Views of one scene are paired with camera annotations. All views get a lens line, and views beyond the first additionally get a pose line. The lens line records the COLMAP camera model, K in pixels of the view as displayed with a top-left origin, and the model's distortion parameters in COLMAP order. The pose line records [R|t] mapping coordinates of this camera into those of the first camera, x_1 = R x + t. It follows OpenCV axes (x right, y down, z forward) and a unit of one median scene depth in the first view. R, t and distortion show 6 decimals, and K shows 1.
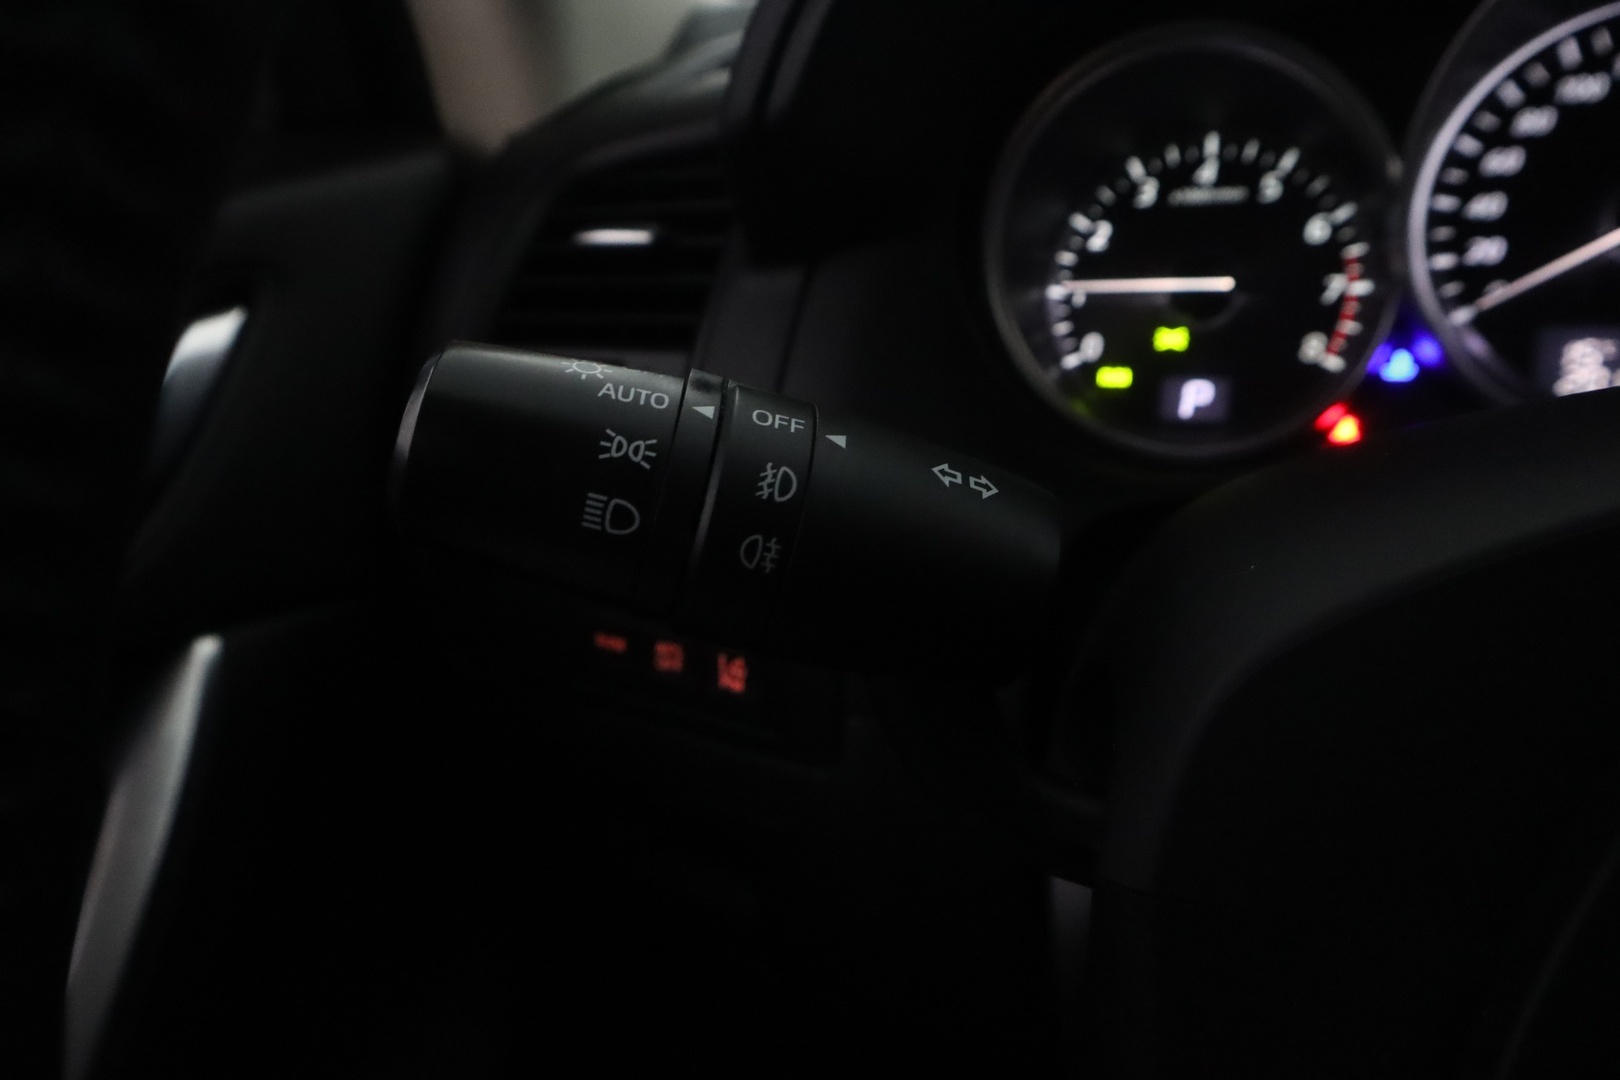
lens RADIAL K [[1096.7, 0, 803.2], [0, 1096.7, 535.2], [0, 0, 1]] dist [0.003084, 0.000714]
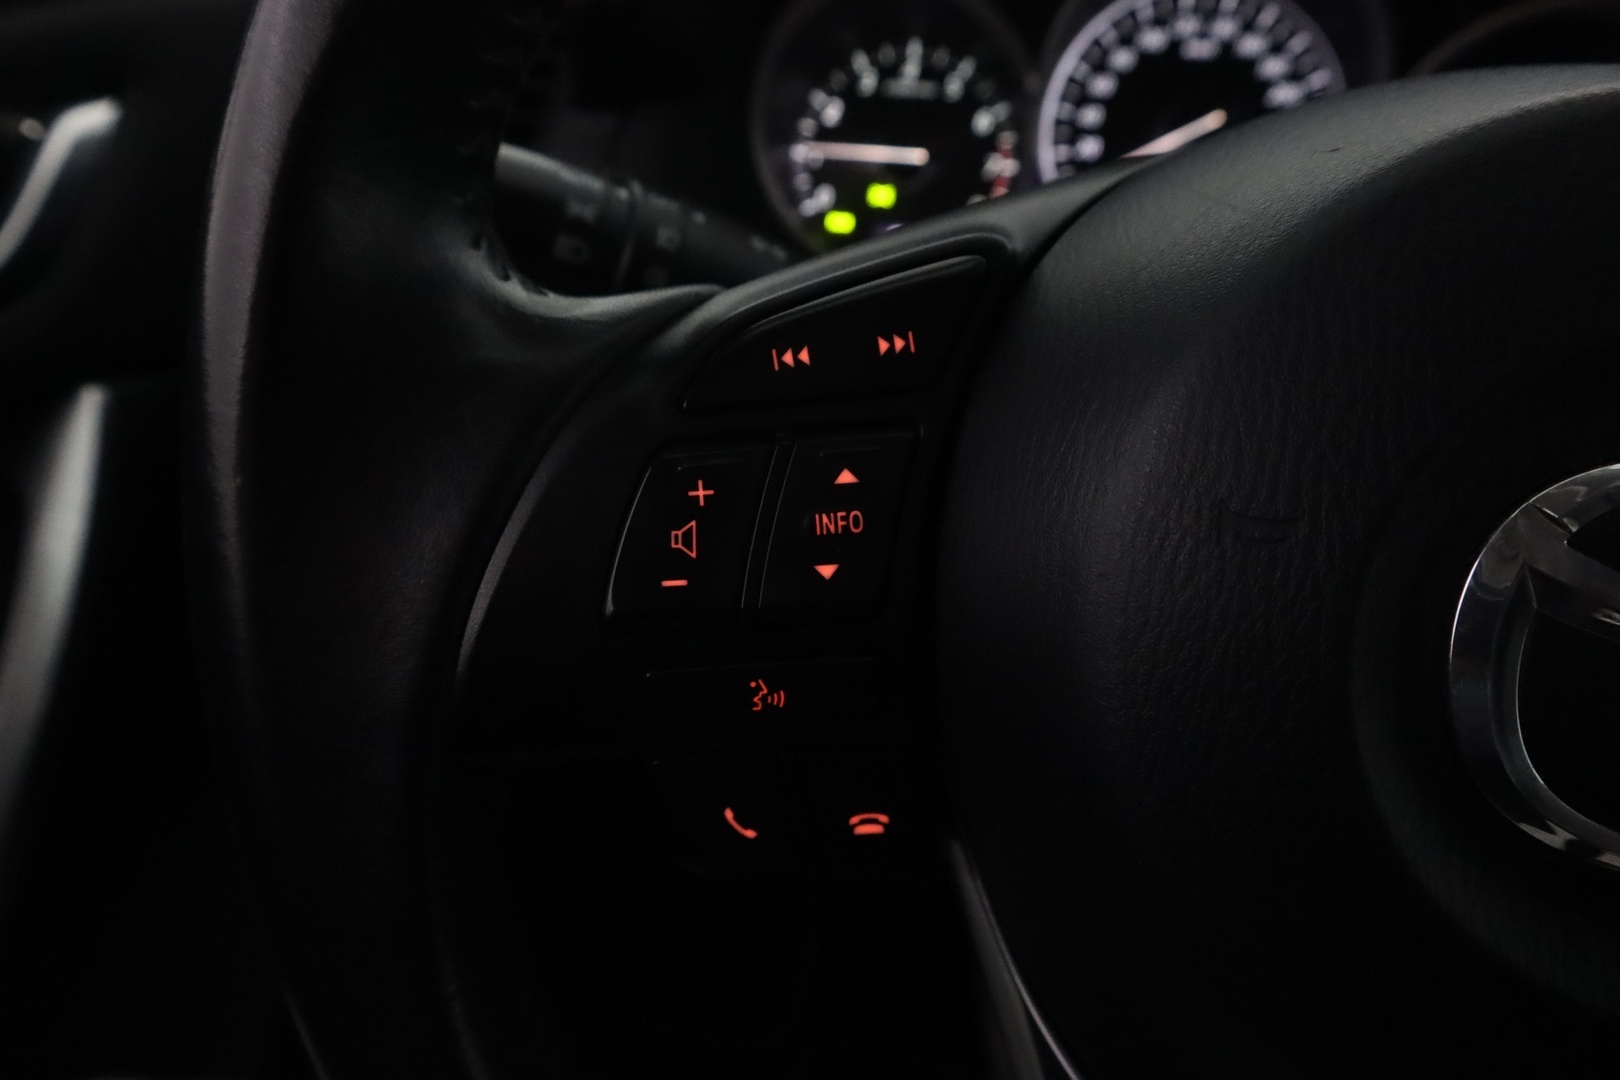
lens RADIAL K [[1108.6, 0, 800.2], [0, 1108.6, 544.1], [0, 0, 1]] dist [0.003064, -0.001311]
pose [[0.966624, -0.003866, 0.256170, -0.120833], [-0.025844, 0.993315, 0.112507, 0.103218], [-0.254893, -0.115372, 0.960062, -0.359312]]
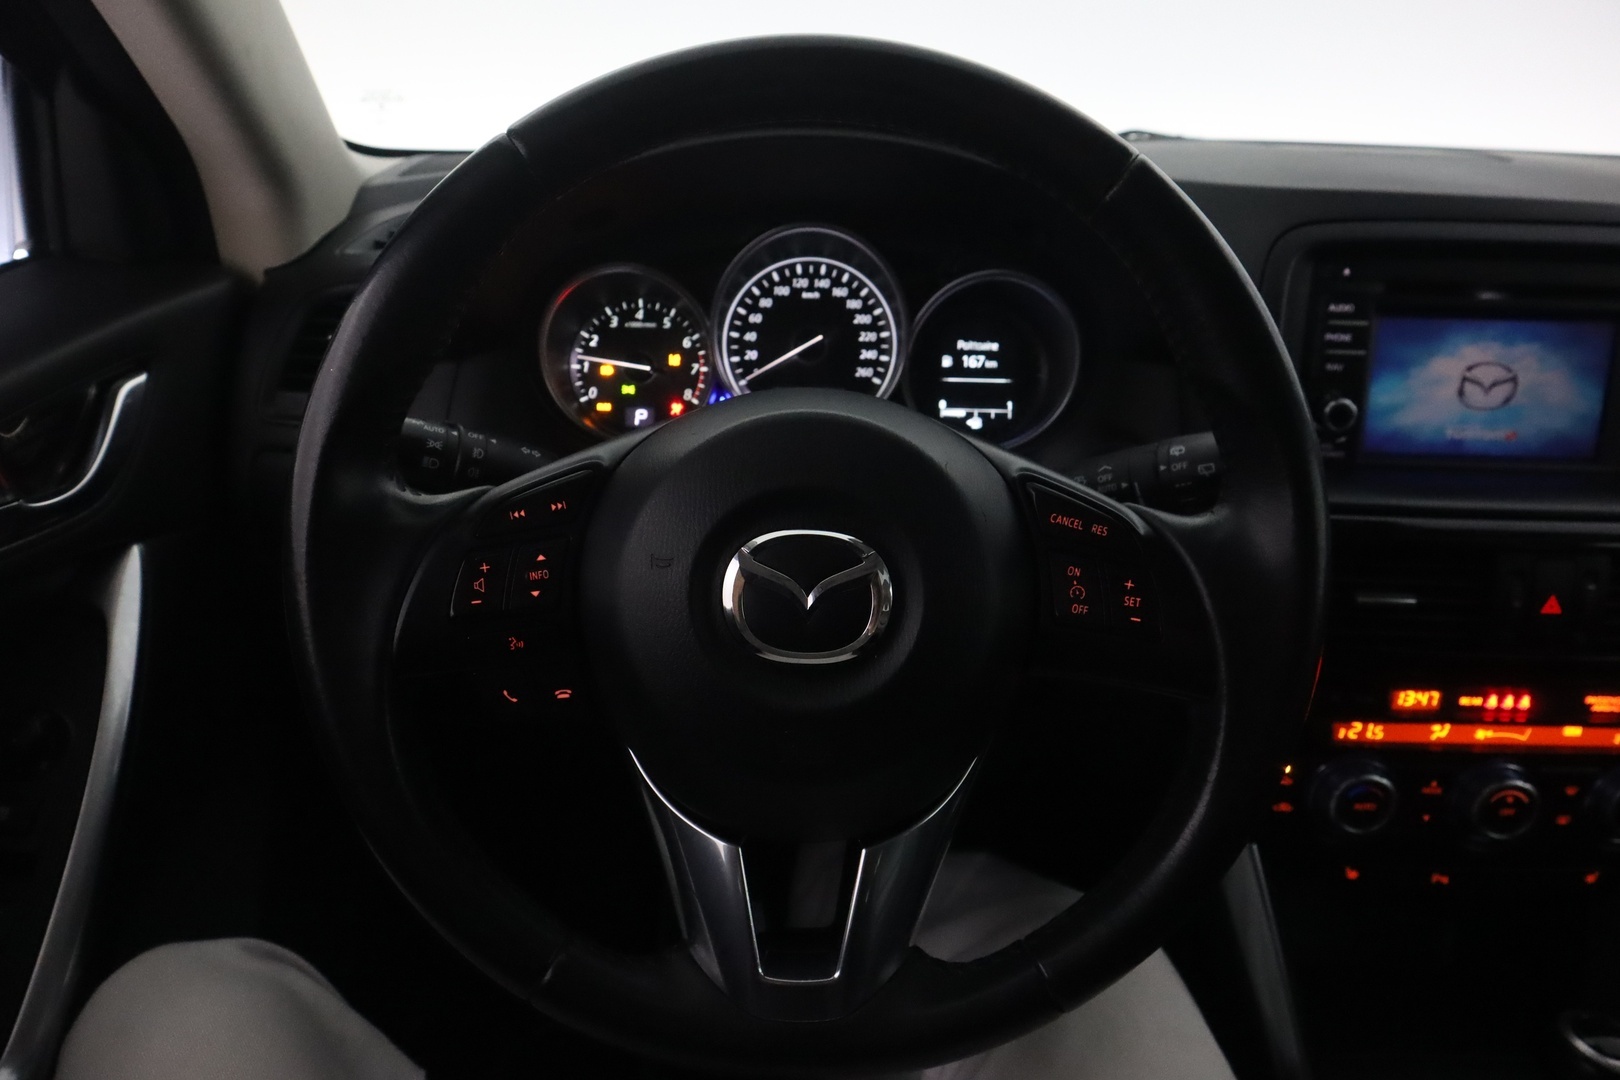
lens RADIAL K [[1108.6, 0, 800.2], [0, 1108.6, 544.1], [0, 0, 1]] dist [0.003064, -0.001311]
pose [[0.933009, -0.050624, 0.356276, -0.155928], [0.044339, 0.998684, 0.025790, 0.091895], [-0.357112, -0.008266, 0.934025, -1.254333]]
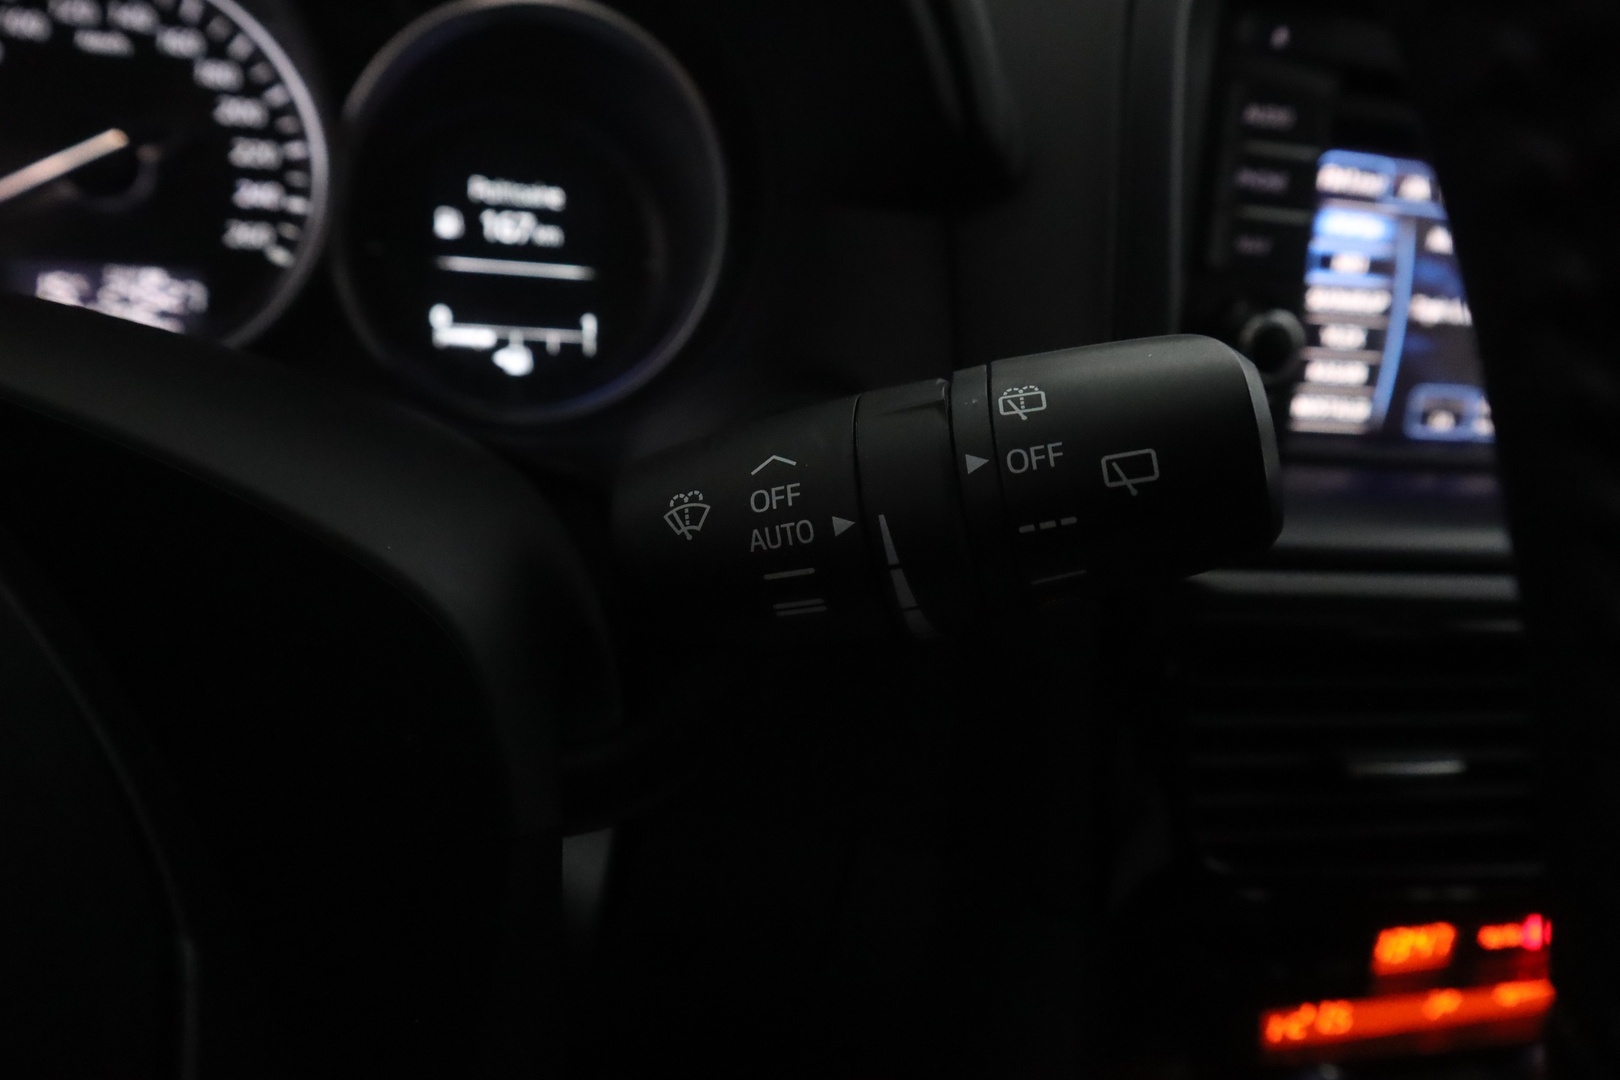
lens RADIAL K [[1108.6, 0, 800.2], [0, 1108.6, 544.1], [0, 0, 1]] dist [0.003064, -0.001311]
pose [[0.799584, -0.068204, 0.596669, 0.596655], [0.046957, 0.997589, 0.051106, 0.052052], [-0.598715, -0.012846, 0.800859, -0.244309]]
